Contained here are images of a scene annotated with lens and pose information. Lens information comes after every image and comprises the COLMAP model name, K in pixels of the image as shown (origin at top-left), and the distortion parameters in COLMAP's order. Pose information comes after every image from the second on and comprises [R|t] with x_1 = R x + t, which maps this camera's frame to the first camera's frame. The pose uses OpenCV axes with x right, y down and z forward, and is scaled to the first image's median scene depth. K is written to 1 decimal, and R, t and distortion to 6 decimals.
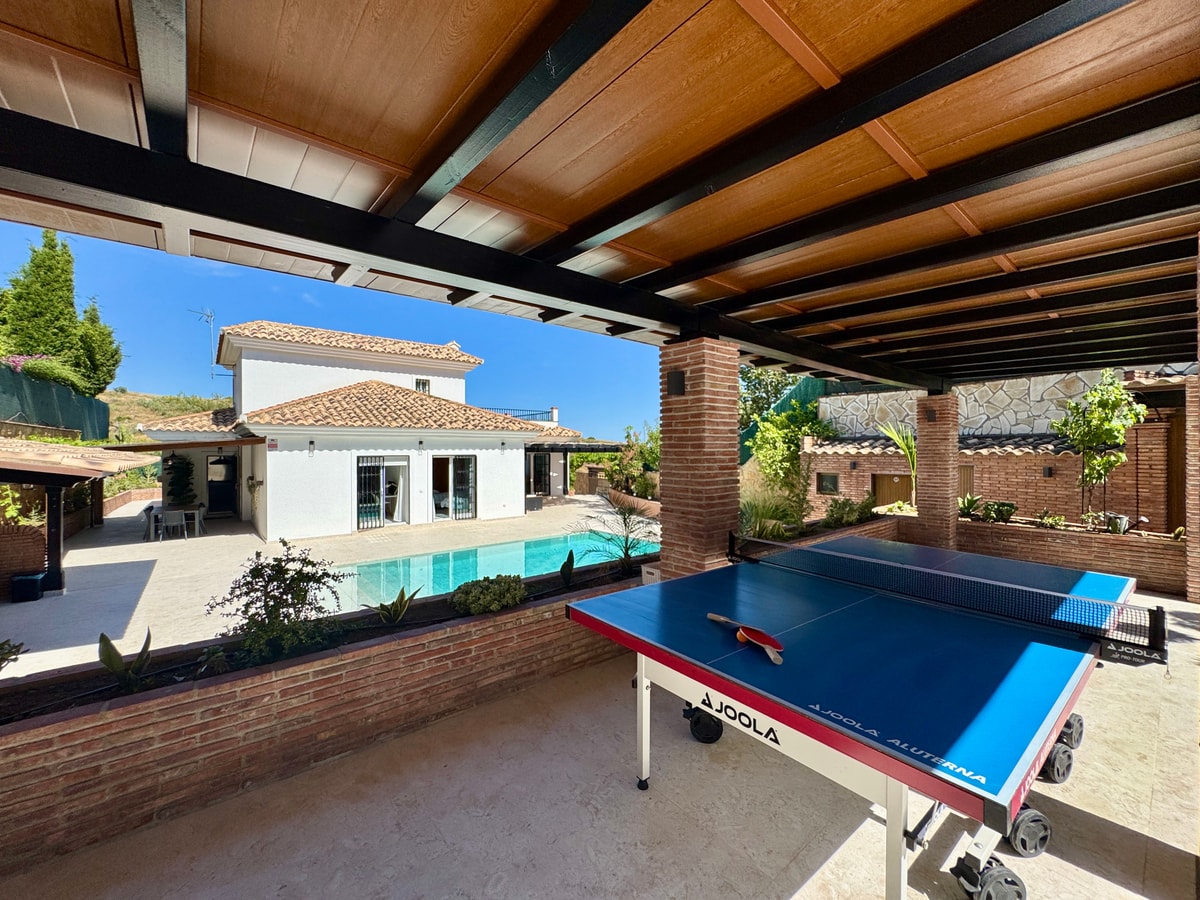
lens RADIAL K [[480.3, 0, 601.5], [0, 480.3, 451.2], [0, 0, 1]] dist [-0.004262, 0.000787]
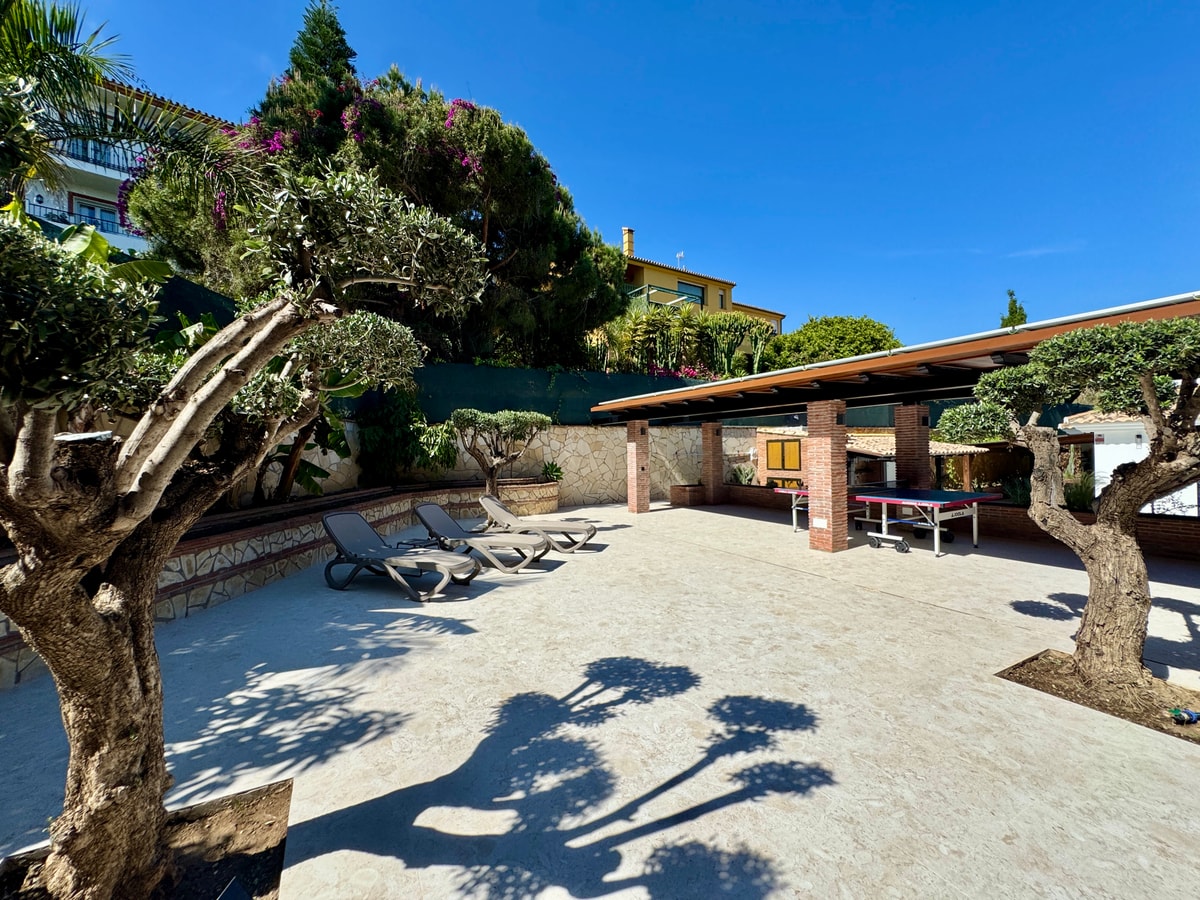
lens RADIAL K [[480.3, 0, 600.6], [0, 480.3, 447.2], [0, 0, 1]] dist [-0.004262, 0.000787]
pose [[-0.186940, -0.002961, -0.982367, 0.880981], [0.012160, 0.999912, -0.005328, -0.002889], [0.982296, -0.012941, -0.186887, -0.043853]]
